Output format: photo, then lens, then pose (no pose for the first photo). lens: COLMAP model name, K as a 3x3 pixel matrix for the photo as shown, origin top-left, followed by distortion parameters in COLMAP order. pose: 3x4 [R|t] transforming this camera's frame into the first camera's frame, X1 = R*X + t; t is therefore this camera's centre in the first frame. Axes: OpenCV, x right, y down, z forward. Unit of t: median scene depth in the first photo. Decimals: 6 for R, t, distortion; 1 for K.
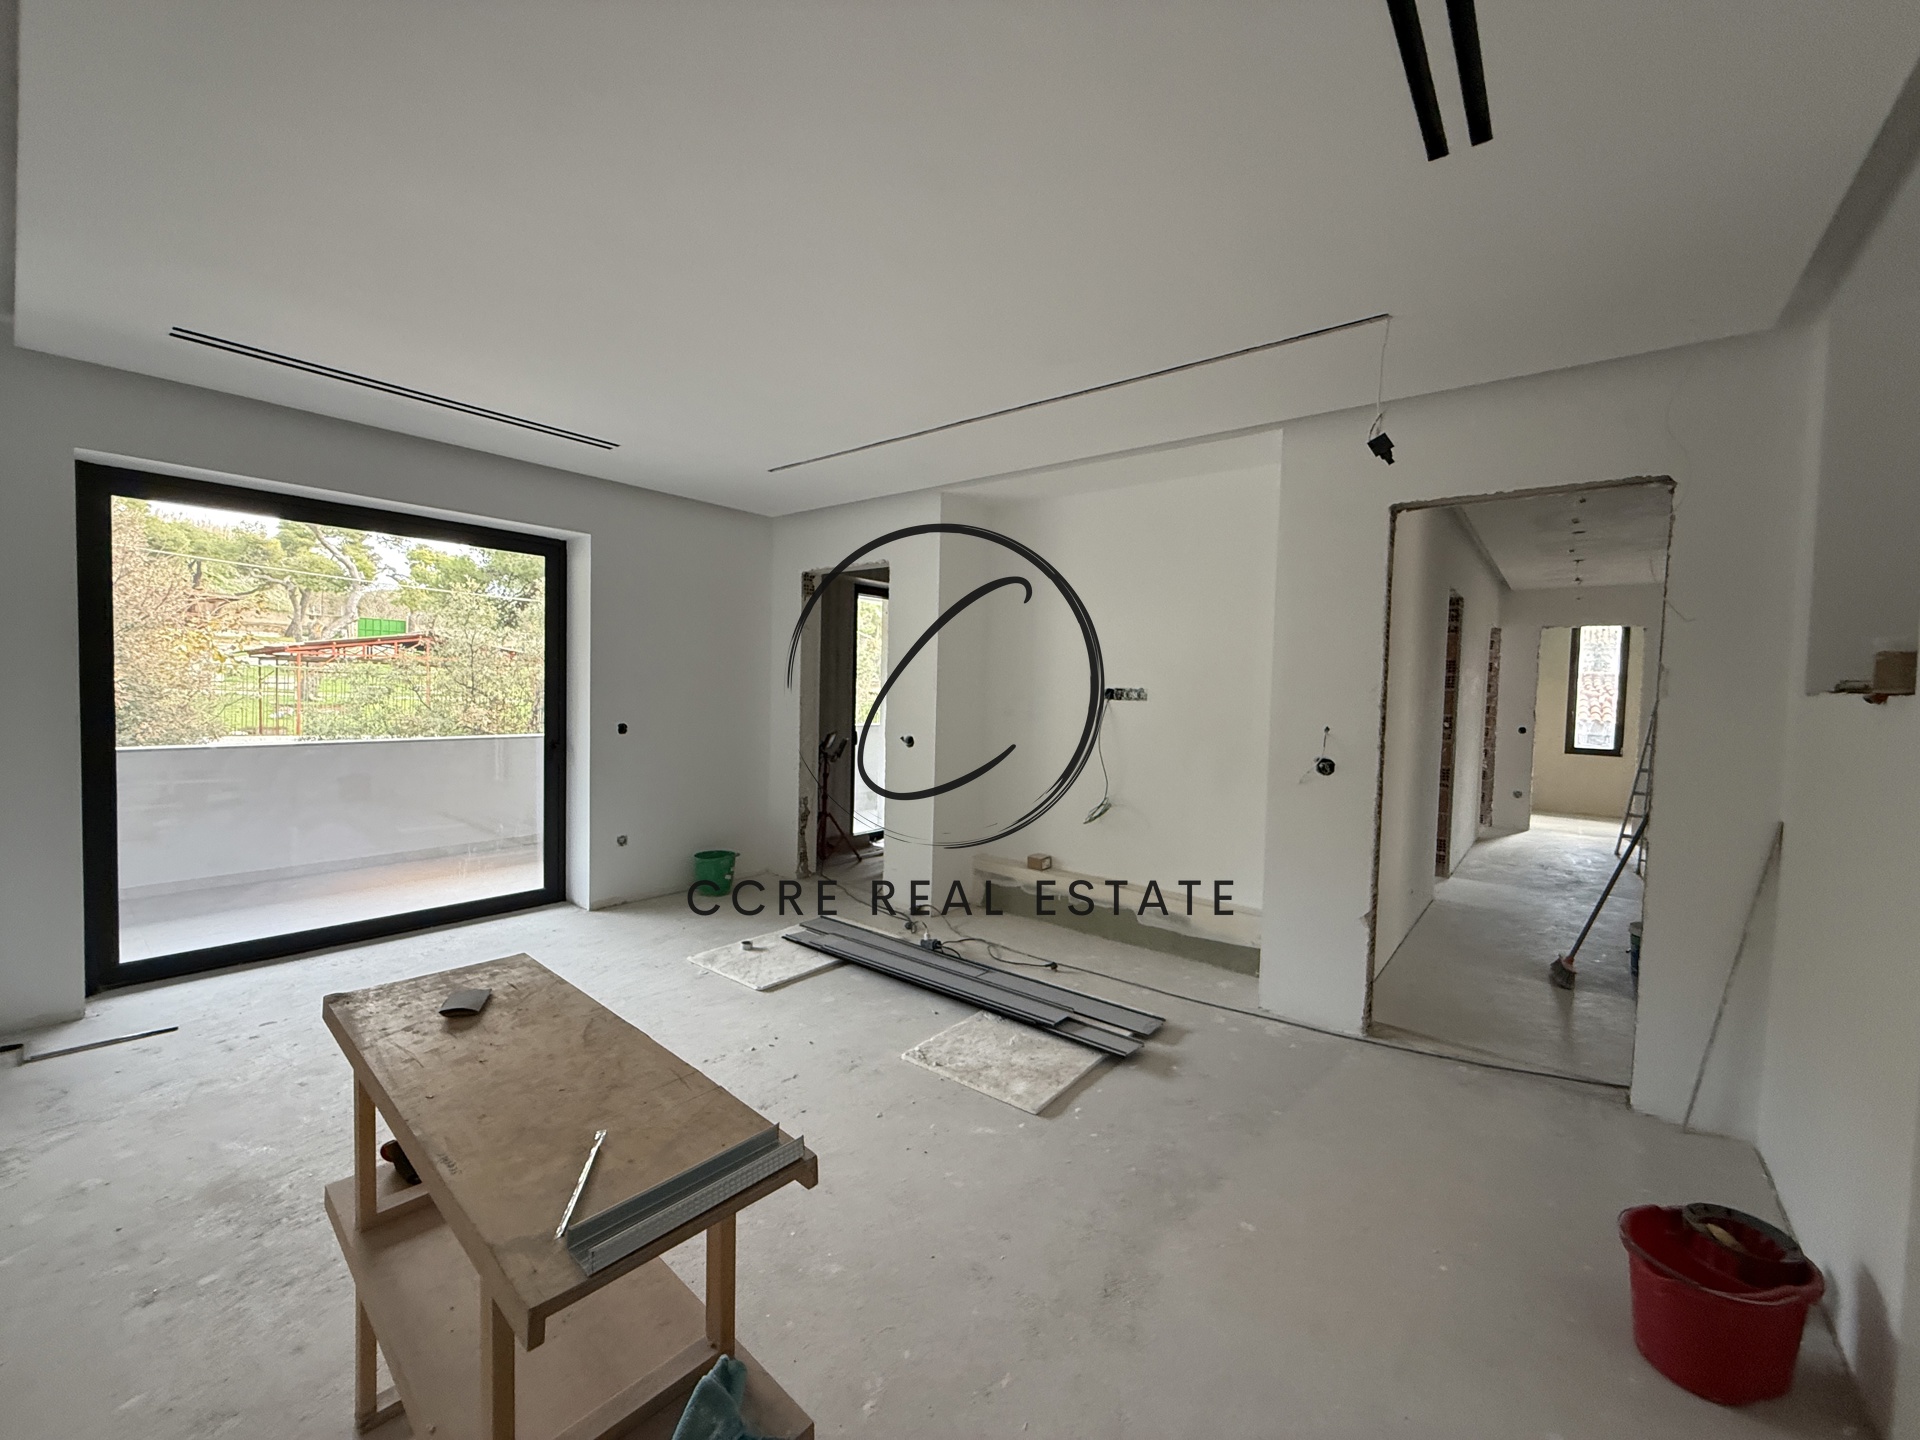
lens RADIAL K [[765.4, 0, 952.6], [0, 765.4, 718.1], [0, 0, 1]] dist [-0.000008, -0.000199]
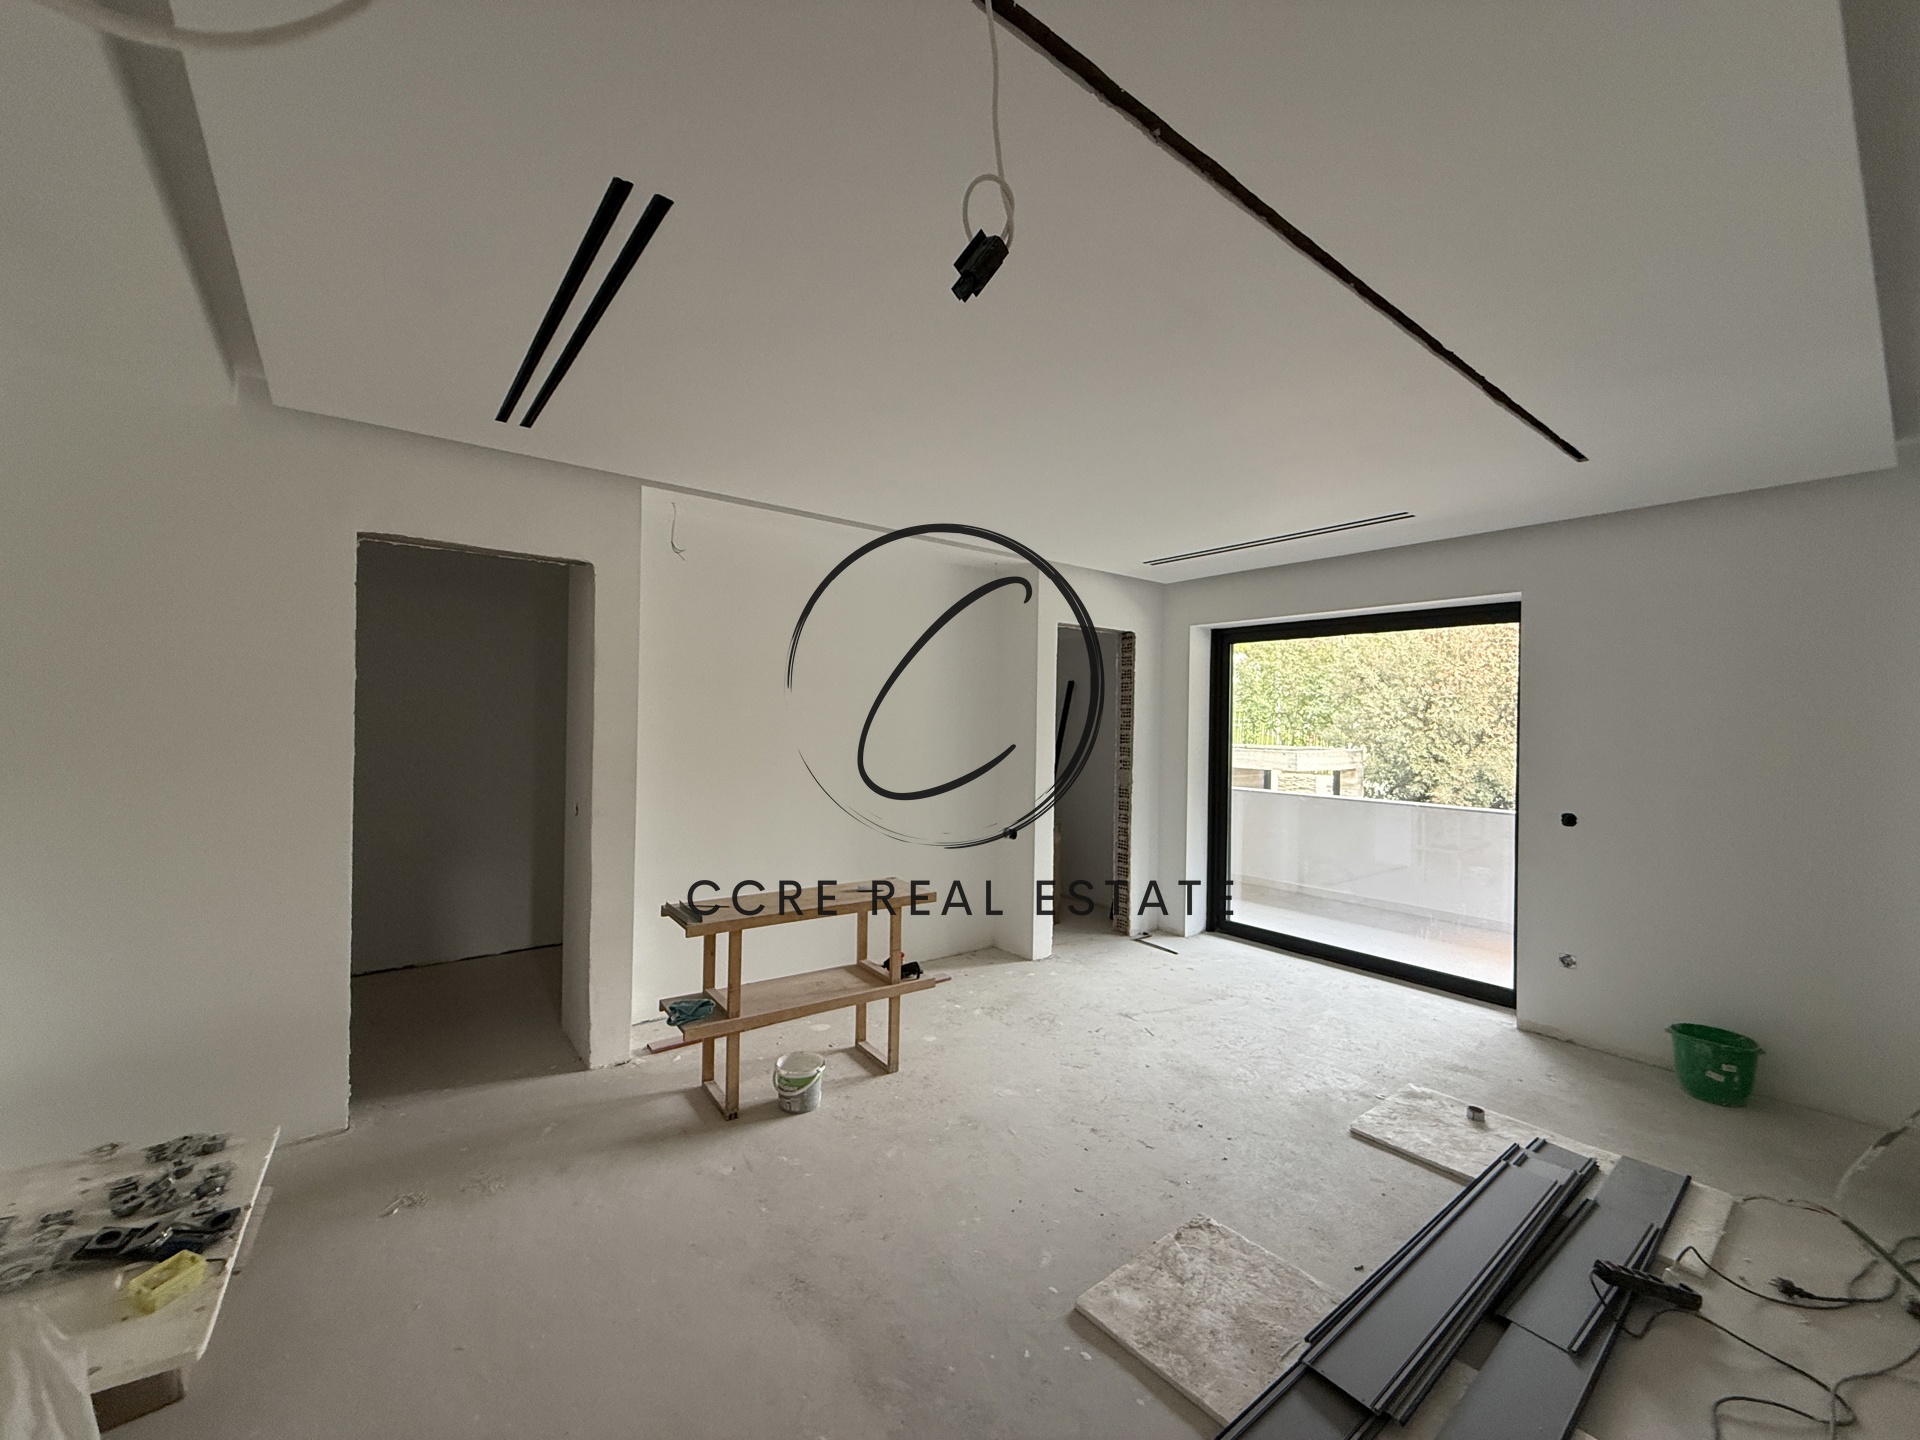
lens RADIAL K [[765.4, 0, 952.6], [0, 765.4, 718.1], [0, 0, 1]] dist [-0.000008, -0.000199]
pose [[-0.222311, -0.032055, -0.974449, 0.629575], [-0.064006, 0.997783, -0.018221, -0.046293], [0.972873, 0.058320, -0.223870, 0.690579]]
